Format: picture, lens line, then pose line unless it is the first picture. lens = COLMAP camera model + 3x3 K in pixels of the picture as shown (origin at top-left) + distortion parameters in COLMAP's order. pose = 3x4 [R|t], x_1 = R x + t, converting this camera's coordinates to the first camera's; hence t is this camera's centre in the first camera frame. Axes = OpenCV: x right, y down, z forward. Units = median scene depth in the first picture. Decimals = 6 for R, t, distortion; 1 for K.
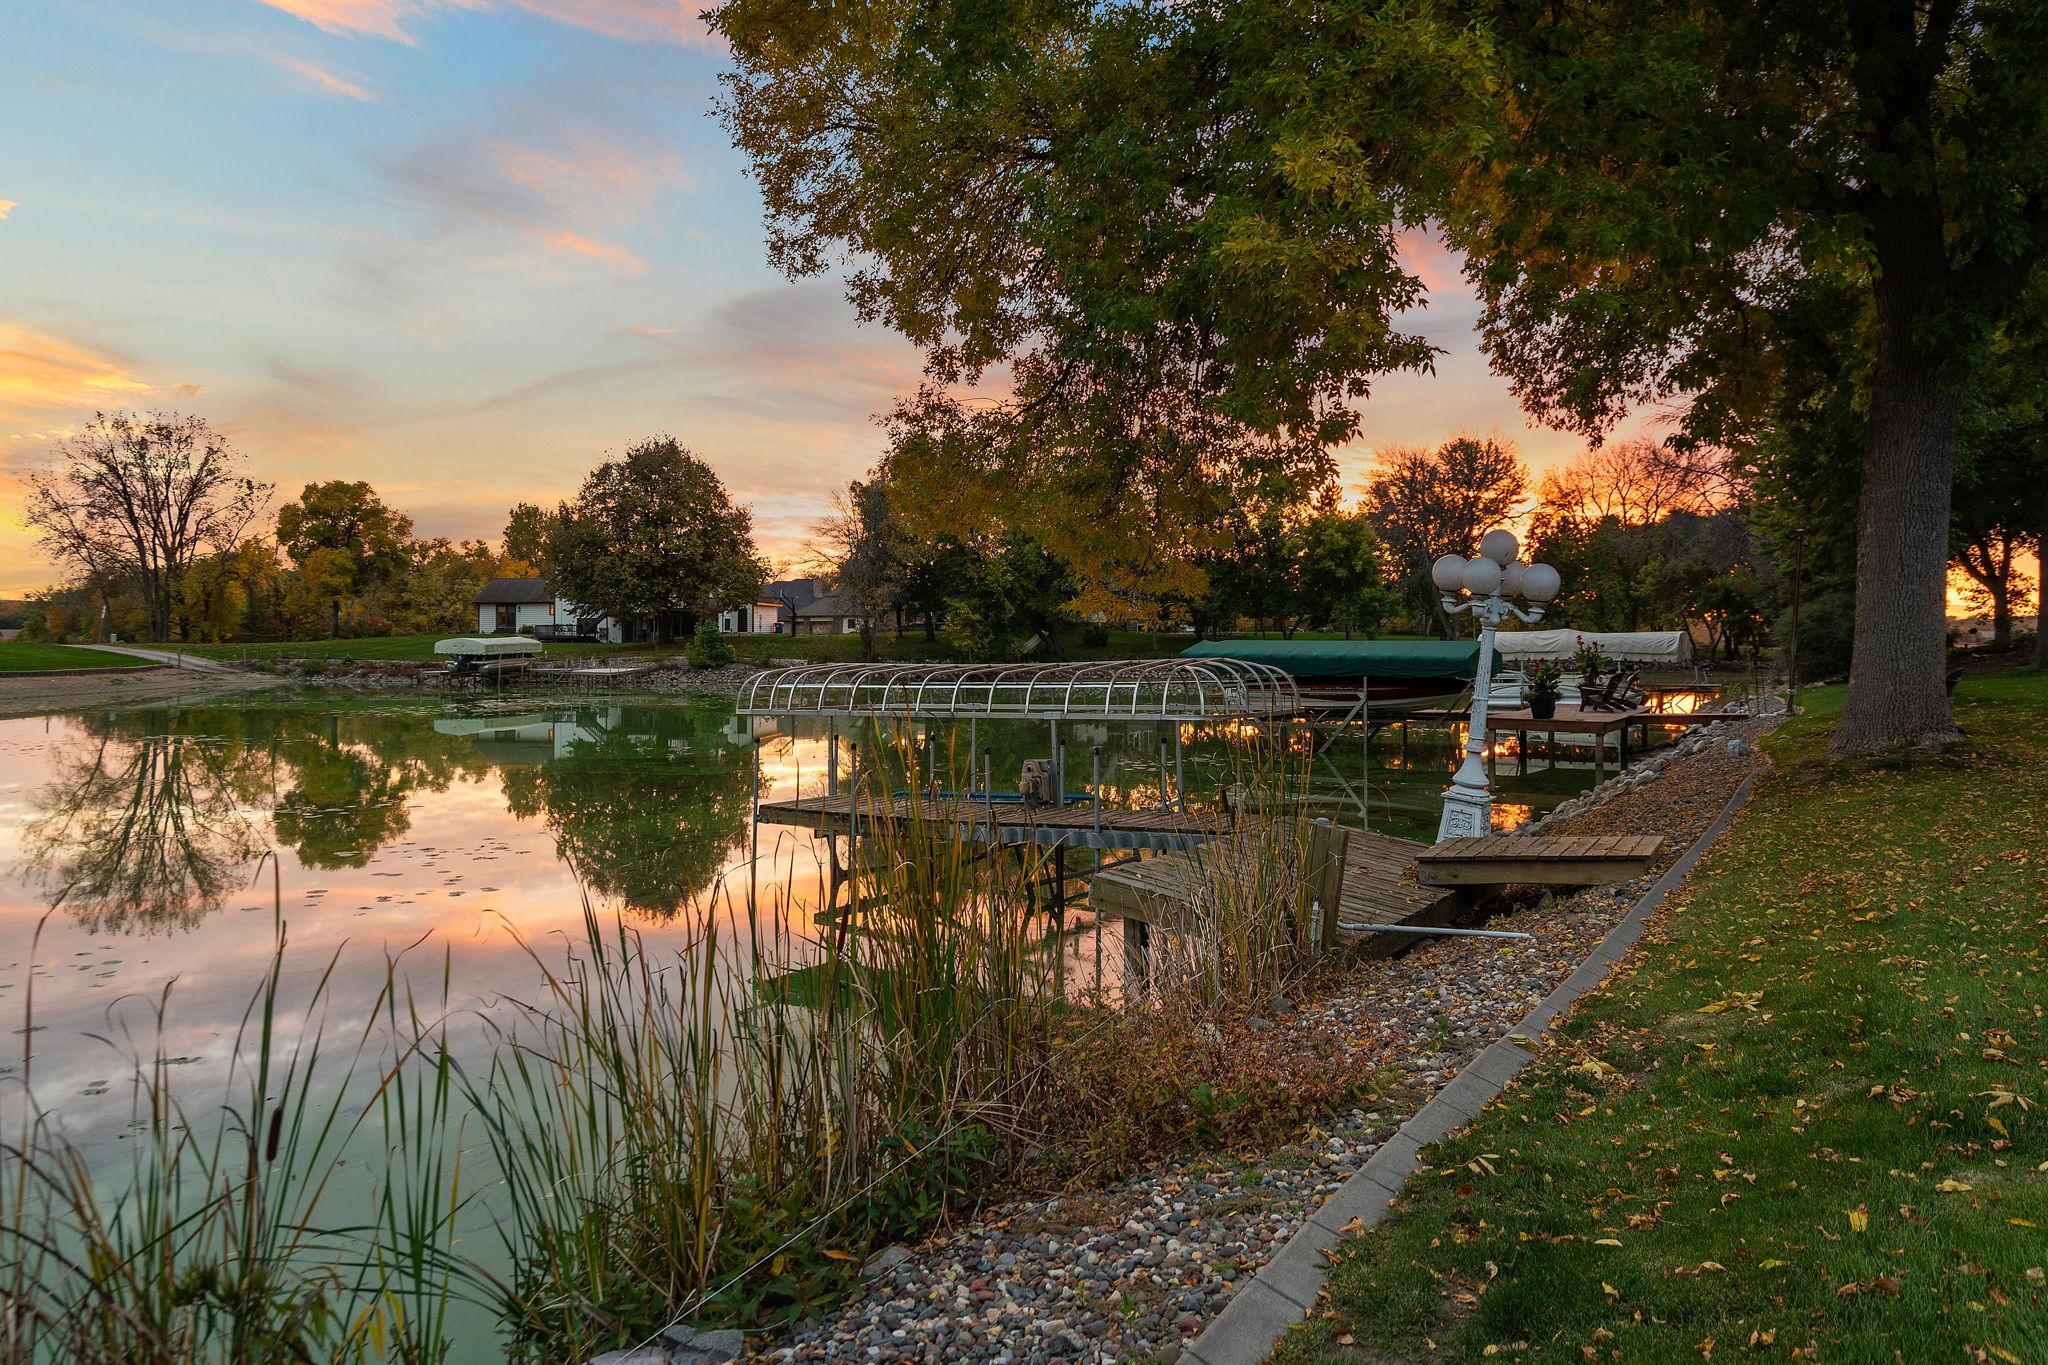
lens RADIAL K [[1395.7, 0, 1013.3], [0, 1395.7, 610.6], [0, 0, 1]] dist [-0.000932, 0.000271]
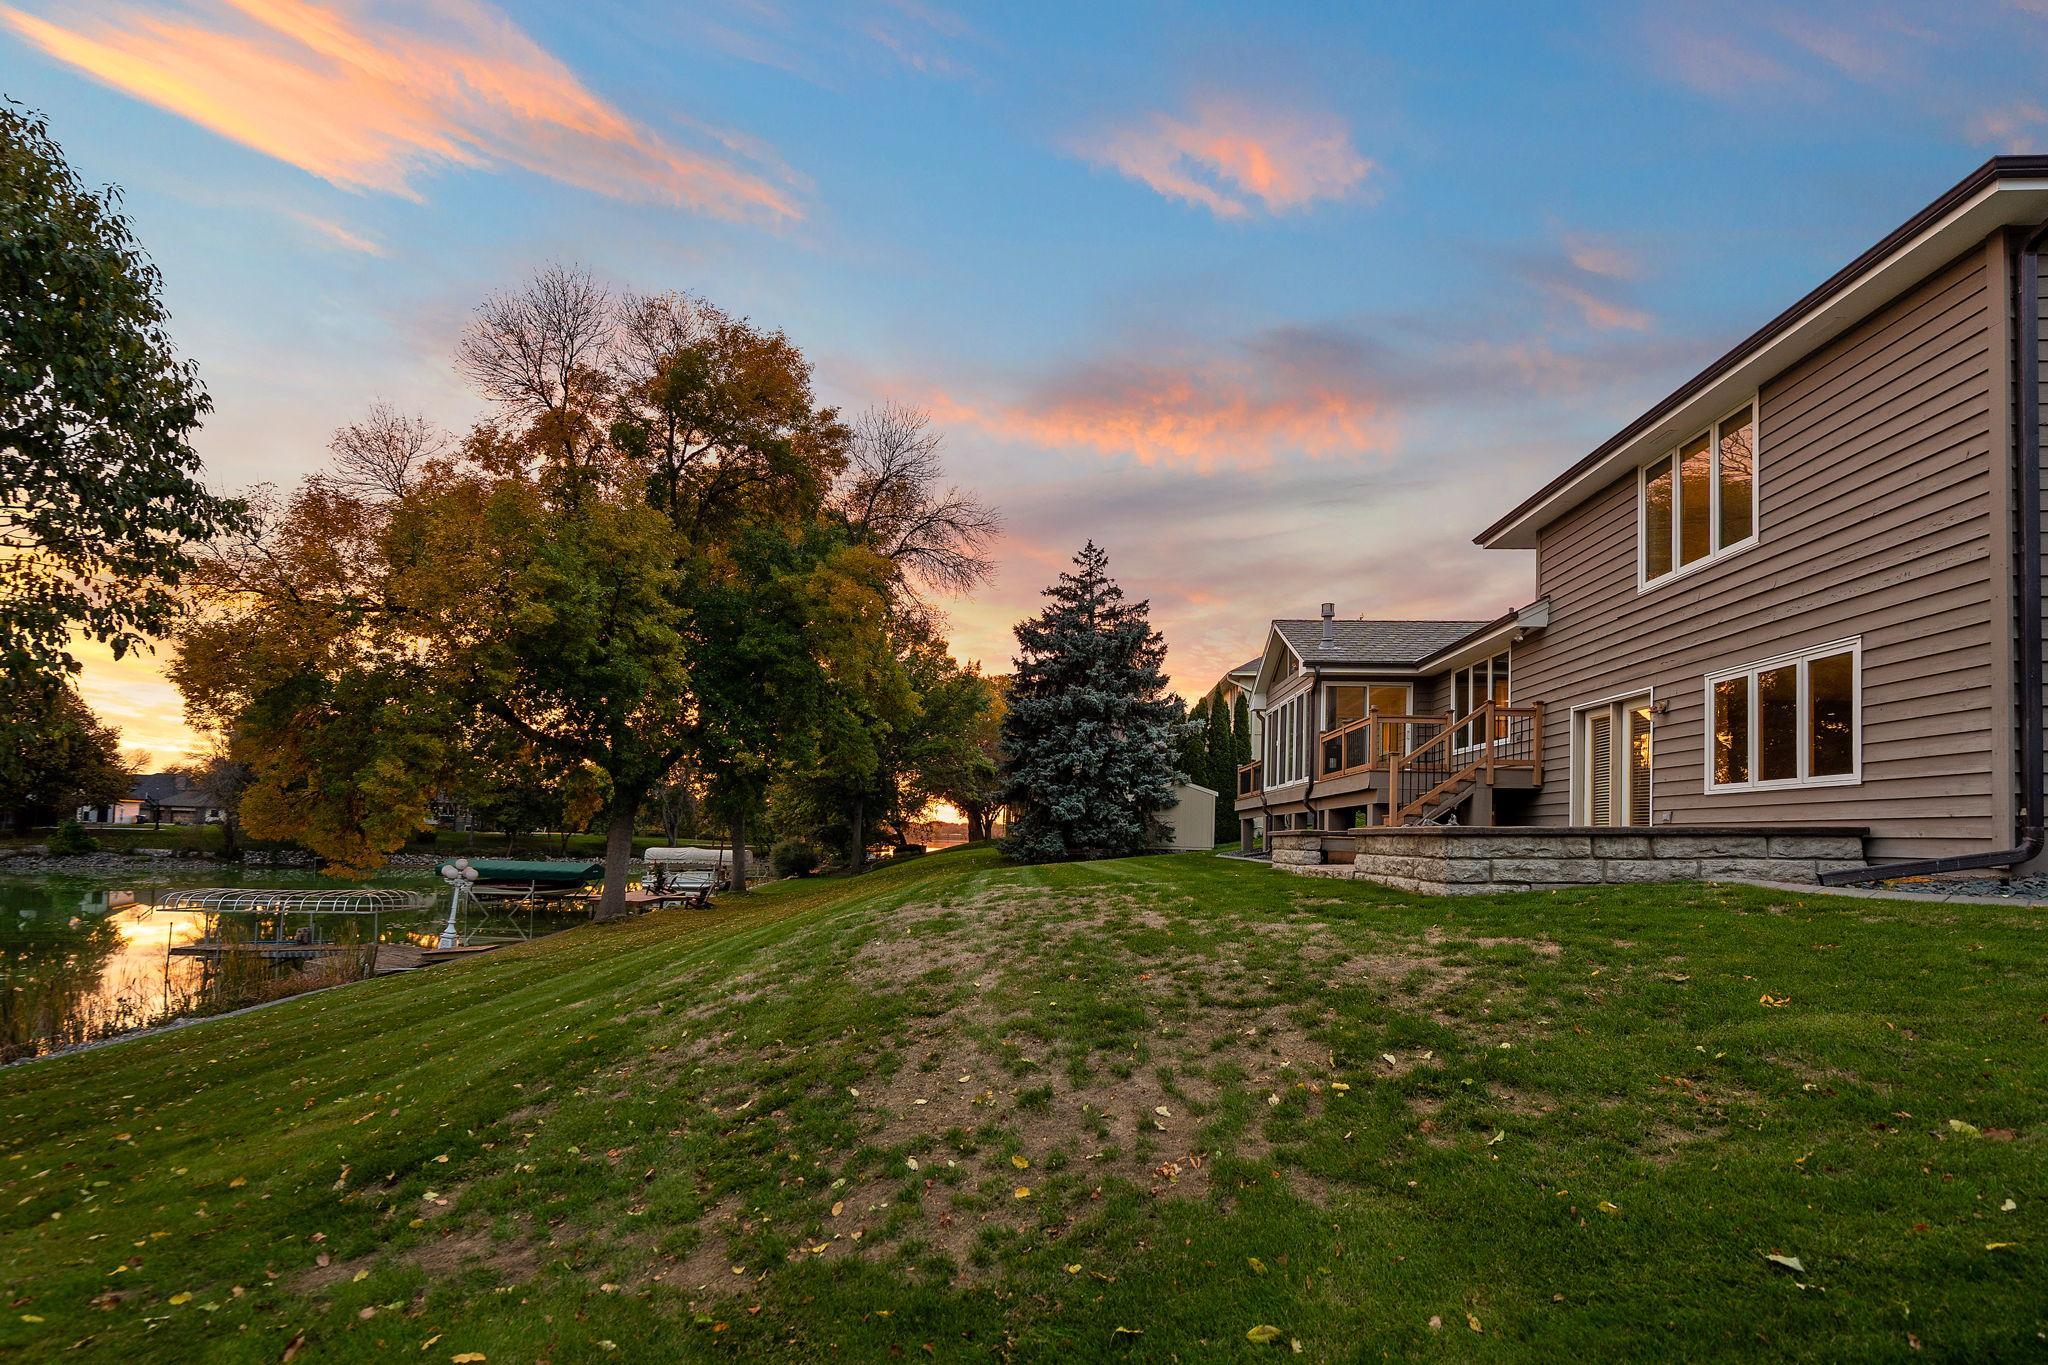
lens RADIAL K [[958.4, 0, 1012.9], [0, 958.4, 803.3], [0, 0, 1]] dist [-0.004310, -0.000145]
pose [[0.834984, 0.041983, 0.548671, 0.018908], [-0.039038, 0.999092, -0.017039, -0.021231], [-0.548888, -0.007192, 0.835865, -0.178324]]
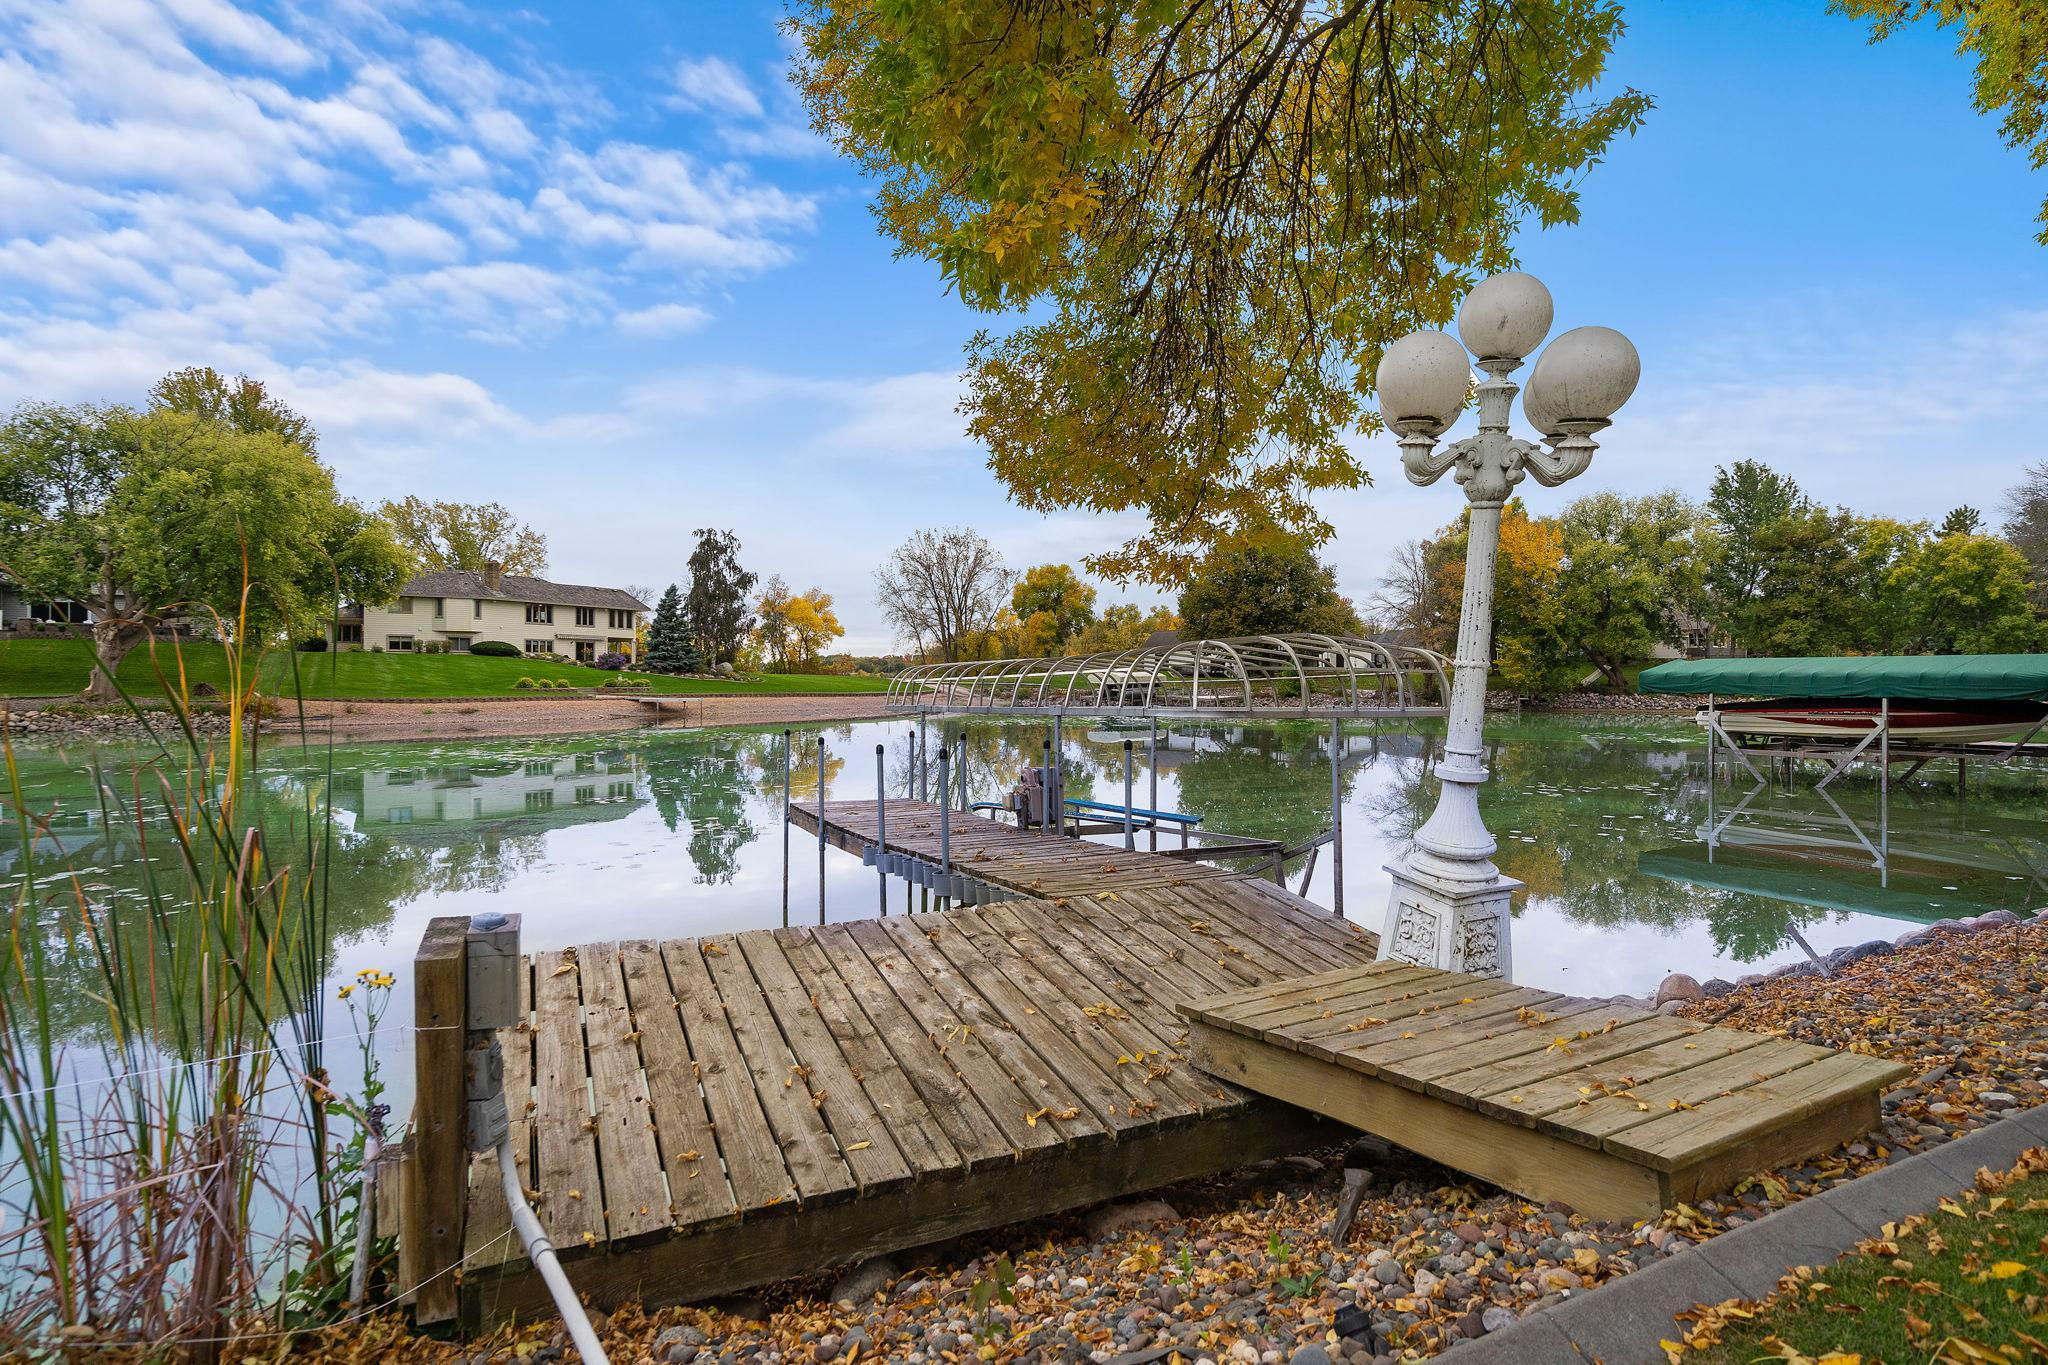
lens RADIAL K [[1033.6, 0, 1021.5], [0, 1033.6, 689.5], [0, 0, 1]] dist [0.005055, 0.000855]
pose [[0.858837, 0.005630, -0.512218, 0.039697], [0.009591, 0.999588, 0.027068, 0.006357], [0.512159, -0.028159, 0.858429, 0.066315]]
